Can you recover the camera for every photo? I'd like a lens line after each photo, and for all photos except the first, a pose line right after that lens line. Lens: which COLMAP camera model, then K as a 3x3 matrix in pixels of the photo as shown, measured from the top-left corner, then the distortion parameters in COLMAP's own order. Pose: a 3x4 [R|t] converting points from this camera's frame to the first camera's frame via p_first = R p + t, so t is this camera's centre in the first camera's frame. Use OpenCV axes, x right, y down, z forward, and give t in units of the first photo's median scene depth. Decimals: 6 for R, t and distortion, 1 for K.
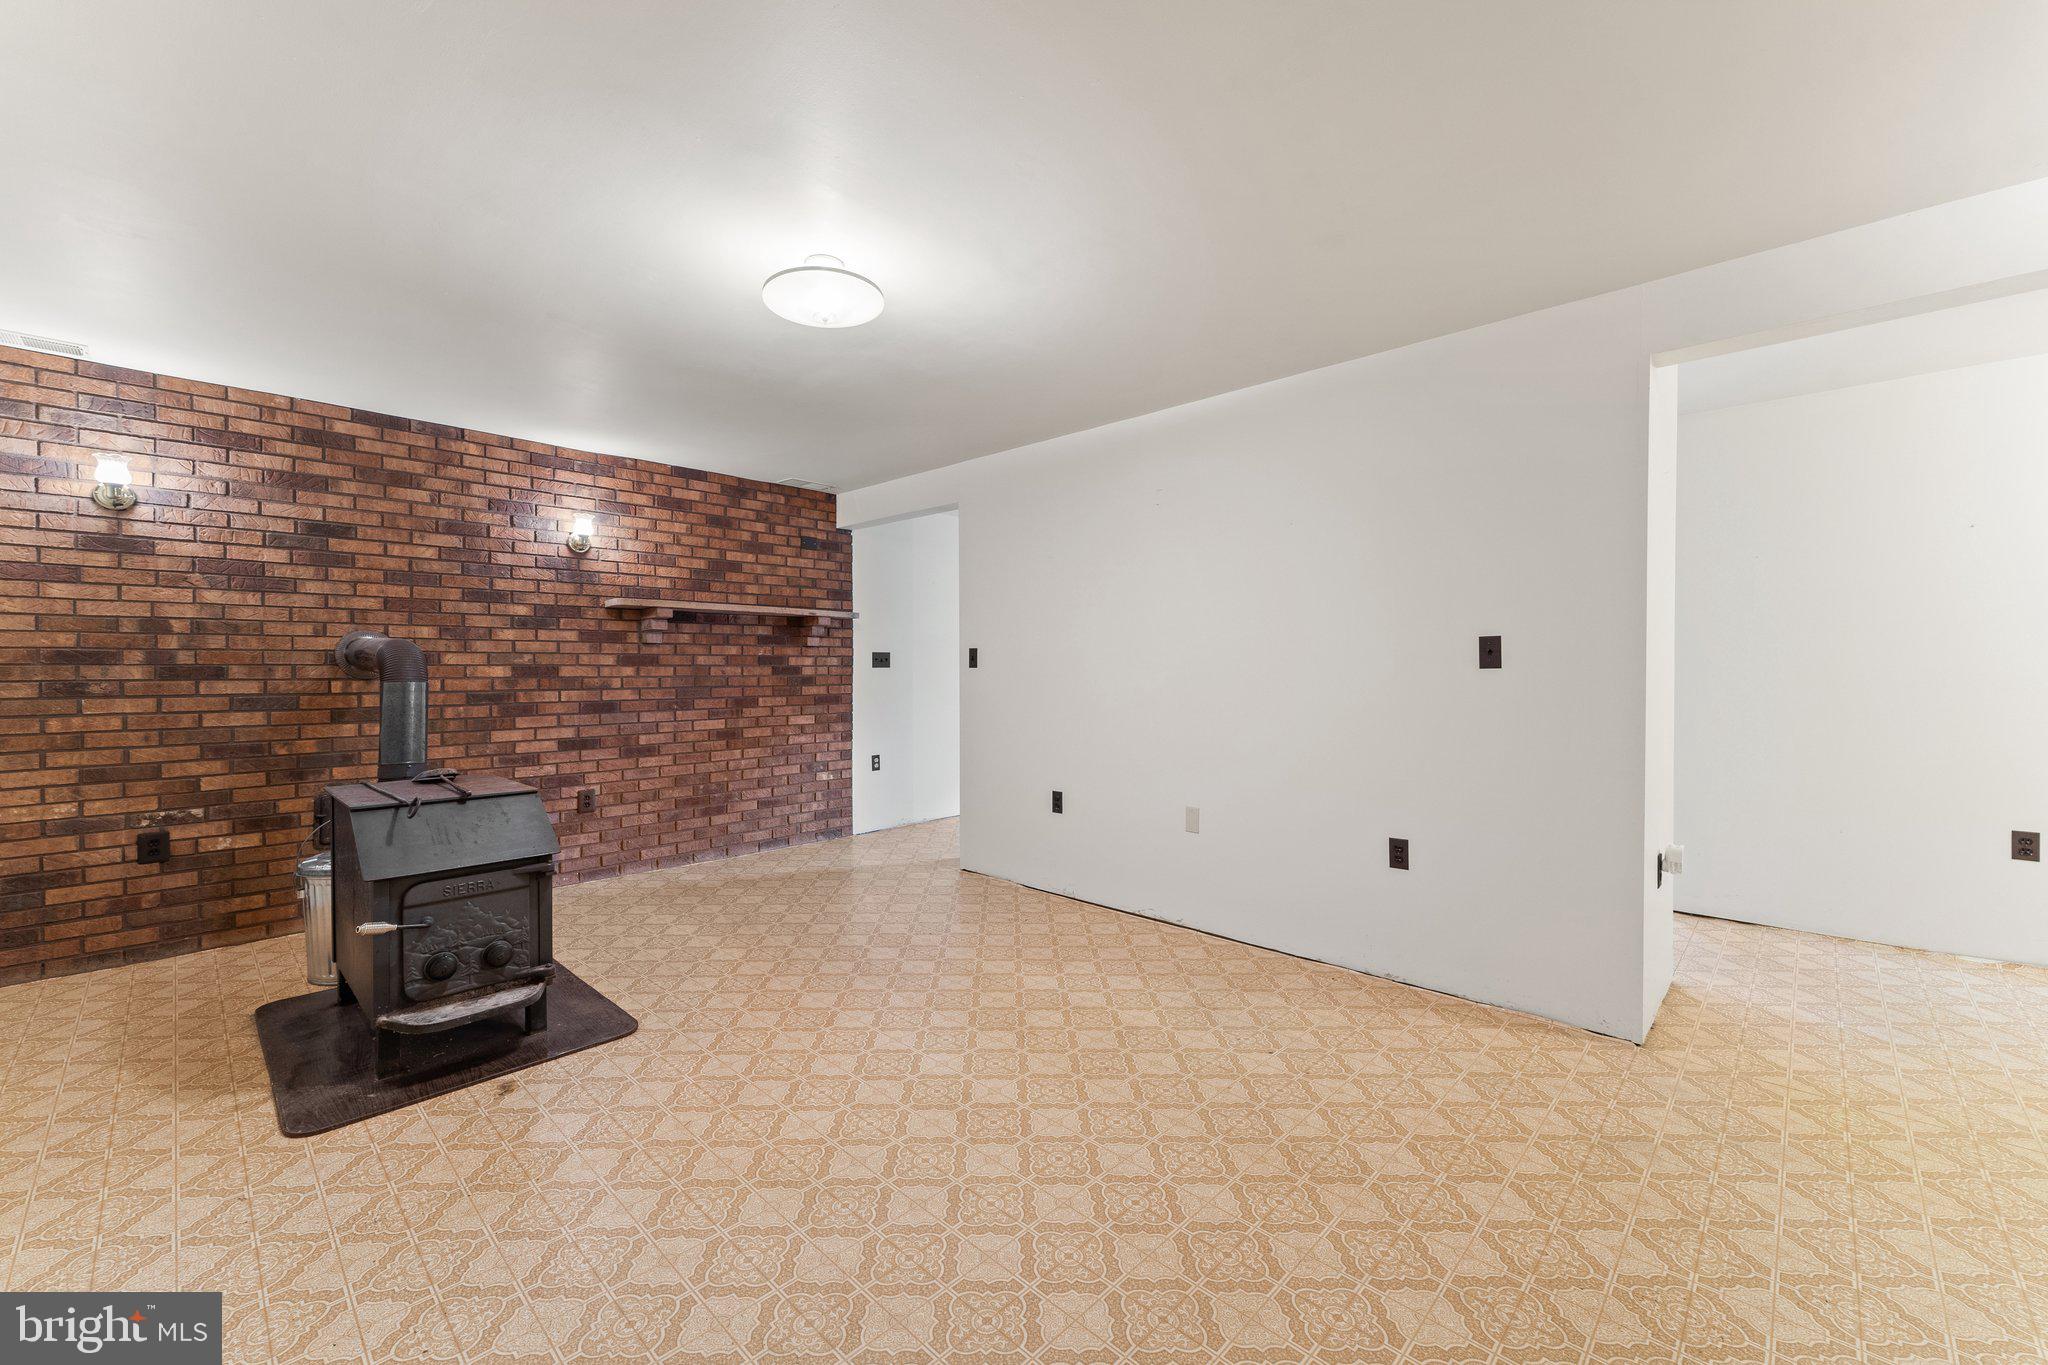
lens RADIAL K [[830.4, 0, 1007.7], [0, 830.4, 674.3], [0, 0, 1]] dist [0.004809, -0.000928]
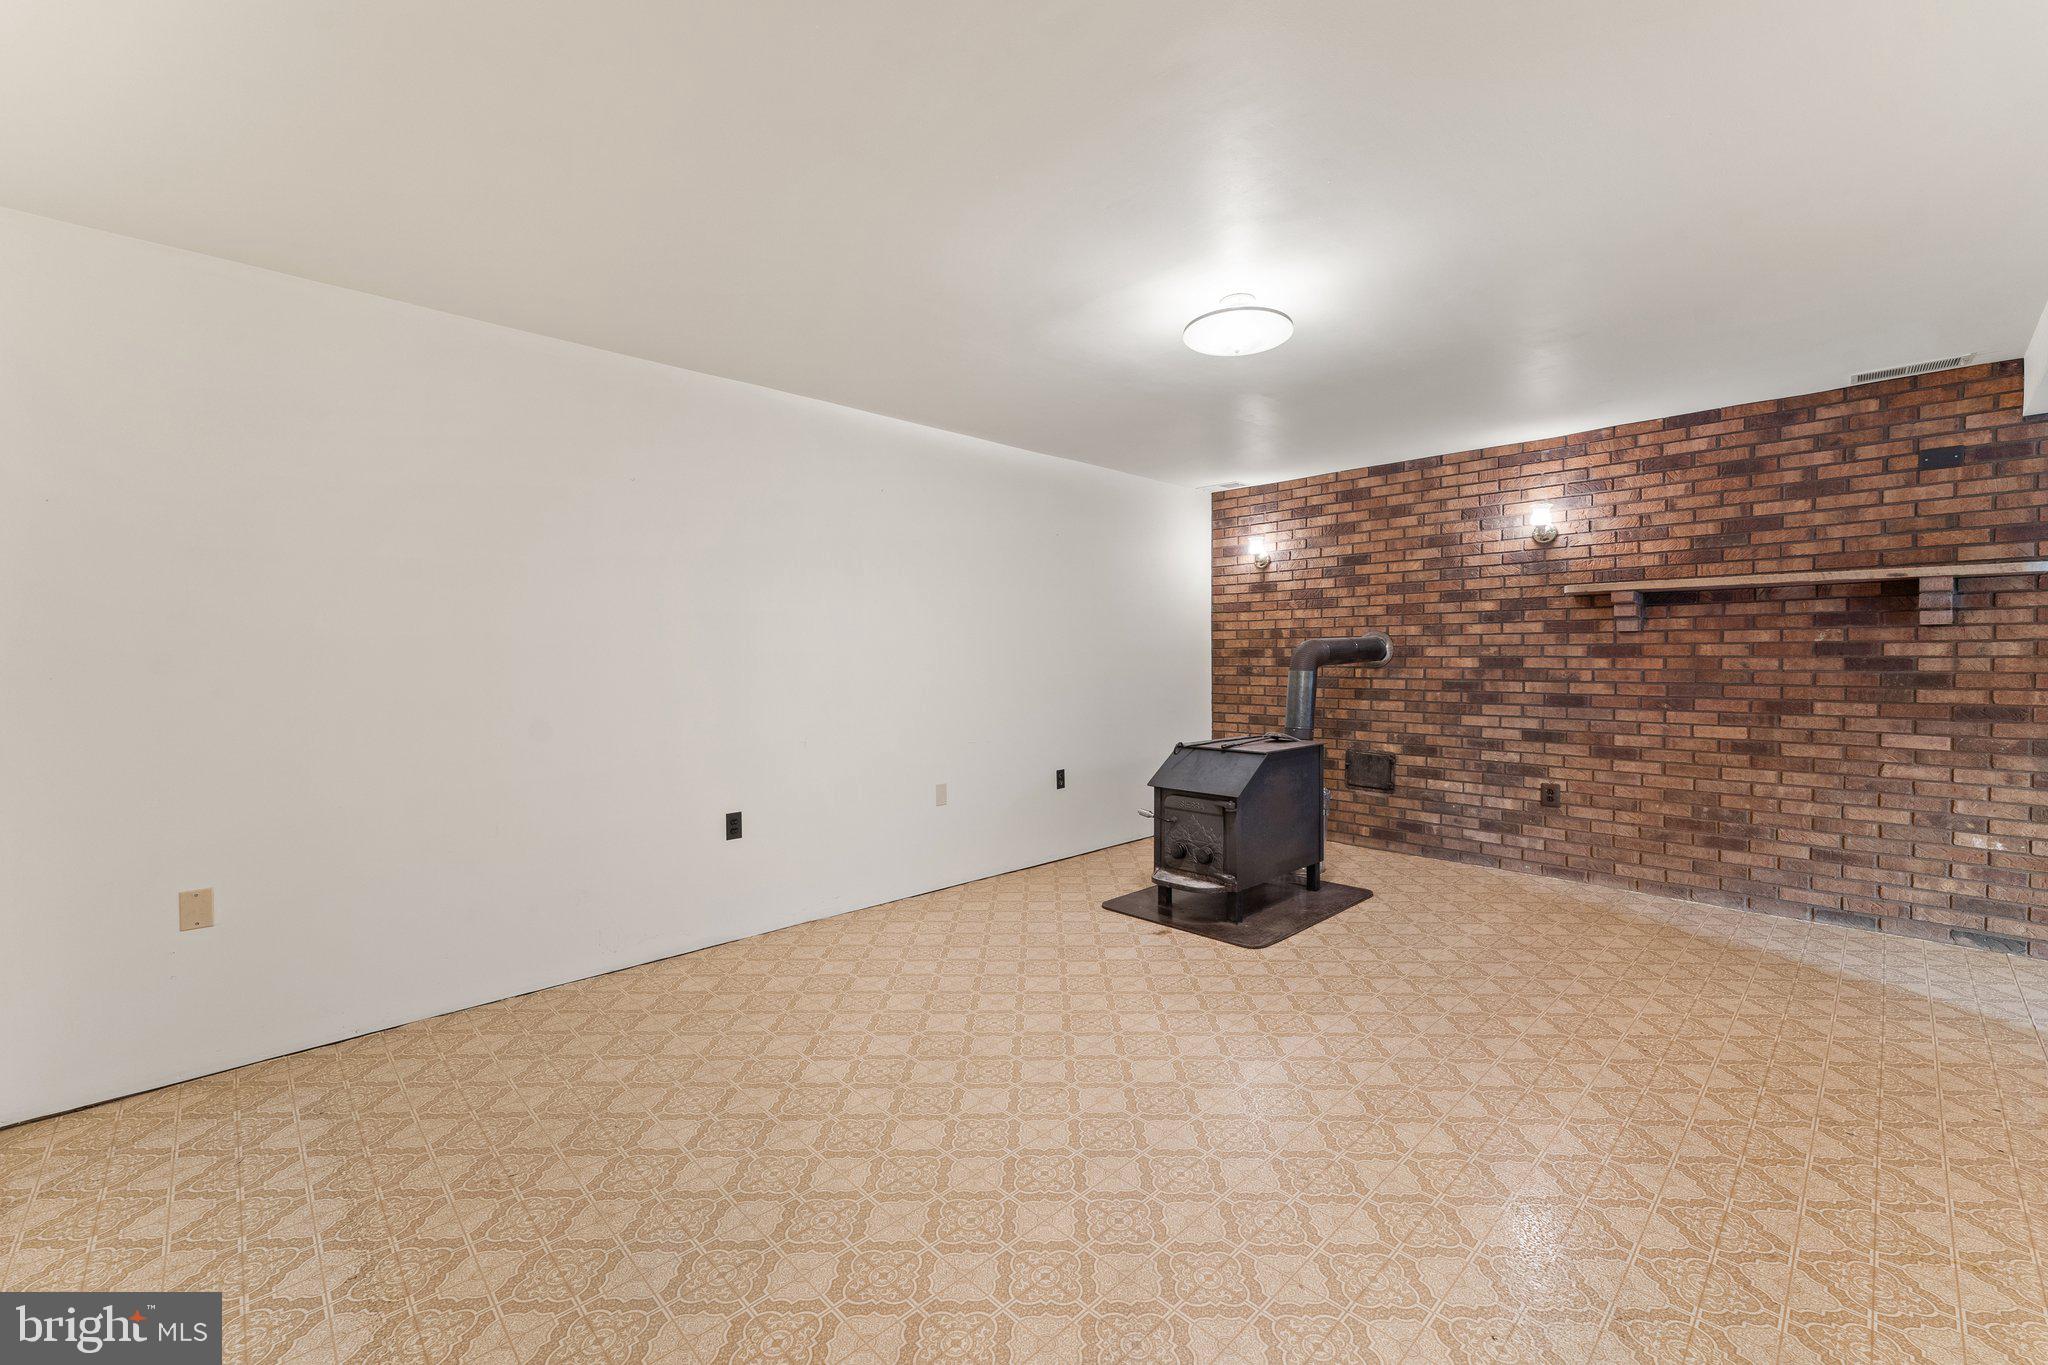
lens RADIAL K [[830.4, 0, 1023.6], [0, 830.4, 667.4], [0, 0, 1]] dist [0.004809, -0.000928]
pose [[-0.033976, 0.015993, -0.999295, 0.491260], [-0.003498, 0.999864, 0.016121, -0.011895], [0.999417, 0.004043, -0.033915, 0.409558]]
